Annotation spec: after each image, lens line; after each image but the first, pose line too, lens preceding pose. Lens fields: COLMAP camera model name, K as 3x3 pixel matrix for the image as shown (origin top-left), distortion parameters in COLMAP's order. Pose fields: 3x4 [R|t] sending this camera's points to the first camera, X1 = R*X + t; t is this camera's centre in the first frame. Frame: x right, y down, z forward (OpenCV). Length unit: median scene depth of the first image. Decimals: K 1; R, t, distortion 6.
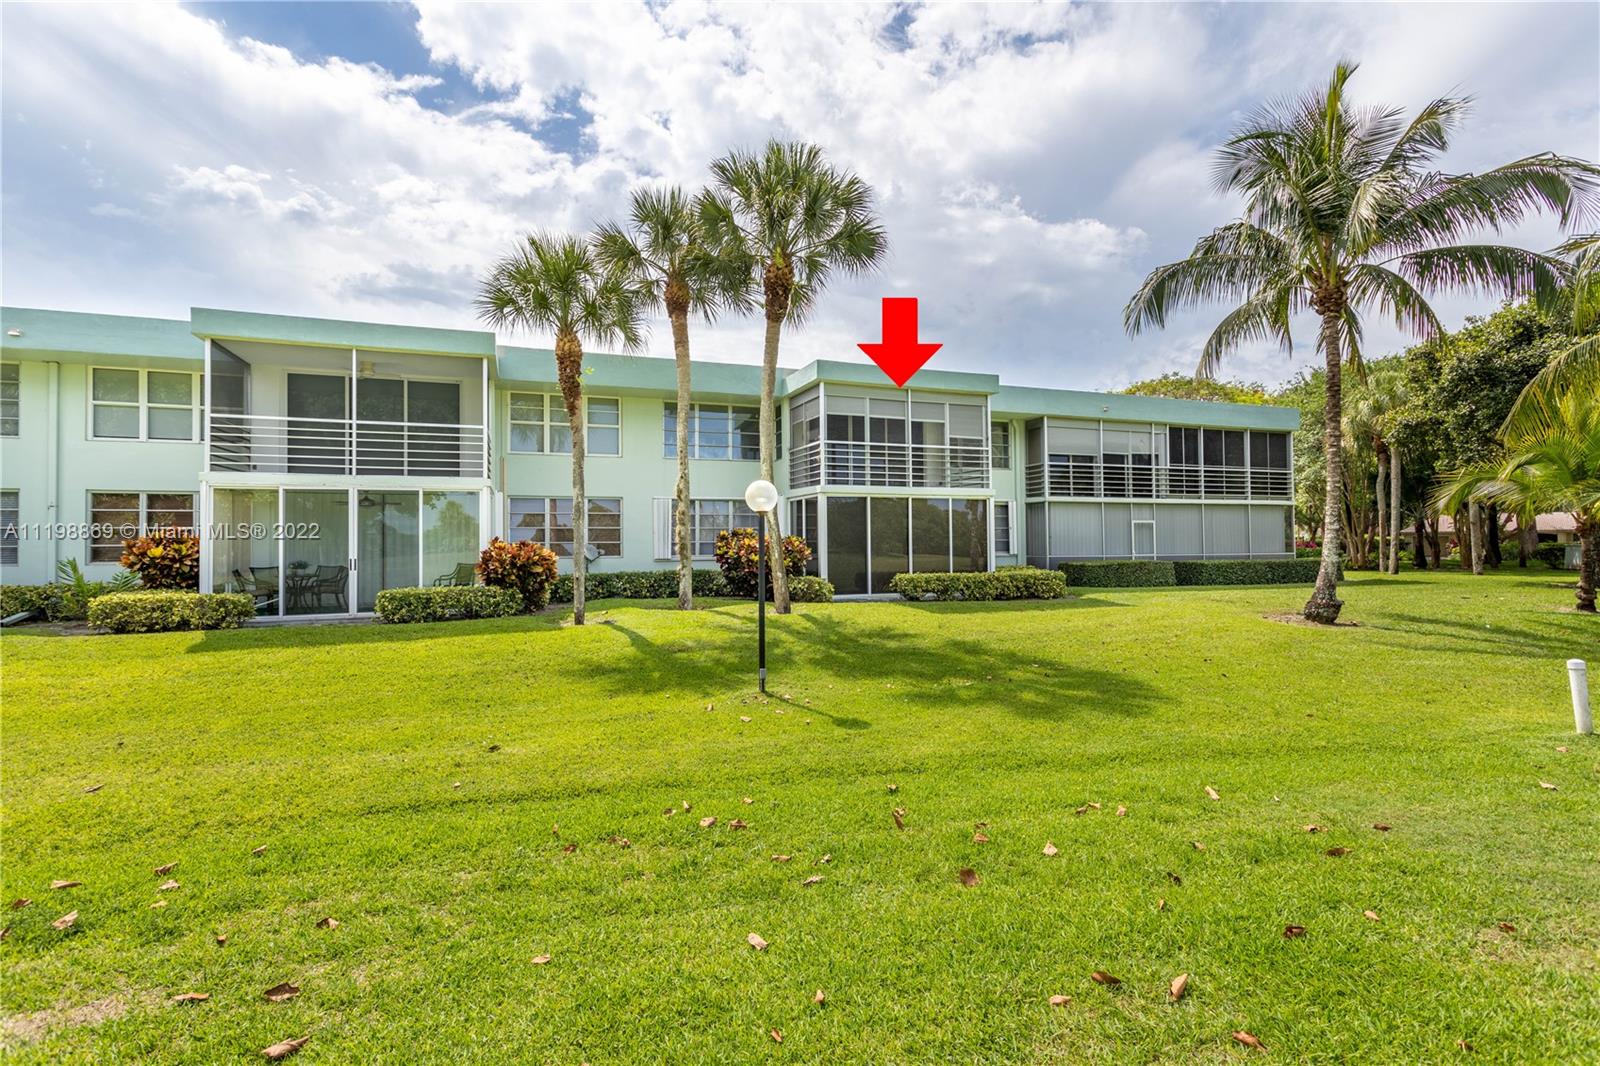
lens RADIAL K [[756.6, 0, 789.2], [0, 756.6, 537.5], [0, 0, 1]] dist [0.003143, -0.002426]
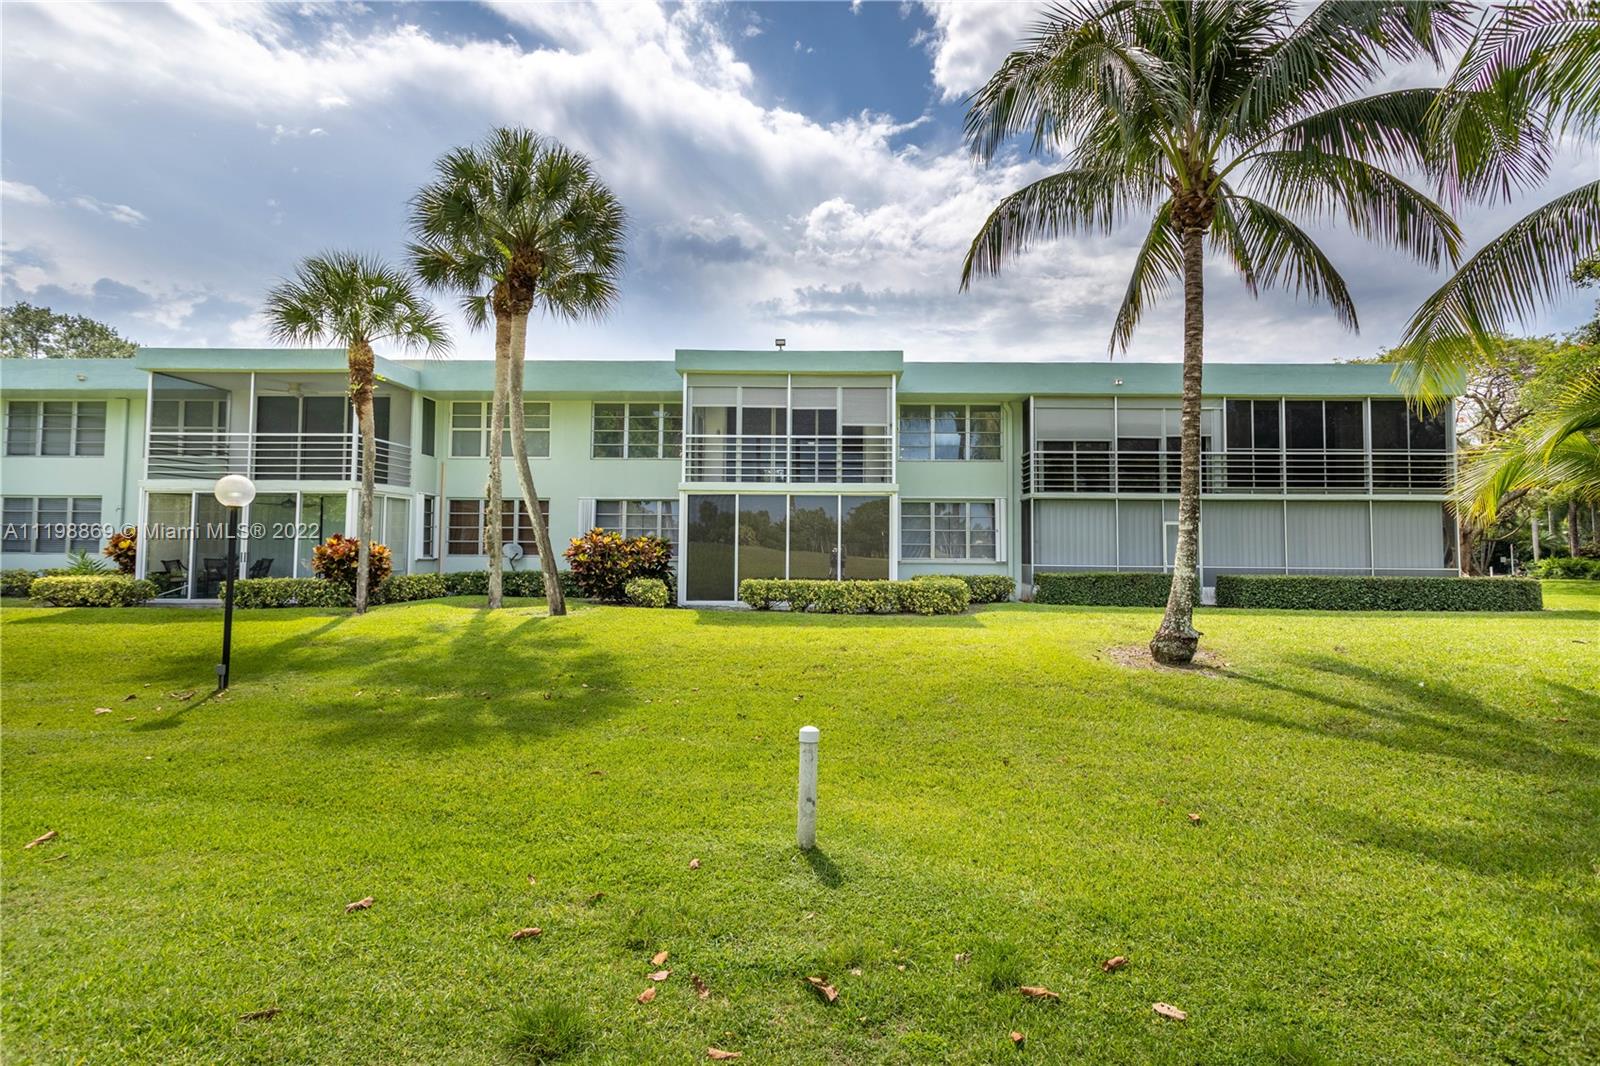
lens RADIAL K [[756.6, 0, 797.4], [0, 756.6, 528.4], [0, 0, 1]] dist [0.003143, -0.002426]
pose [[0.935052, 0.004307, -0.354486, 0.467408], [-0.010119, 0.999843, -0.014544, -0.000128], [0.354367, 0.017186, 0.934948, 0.160786]]
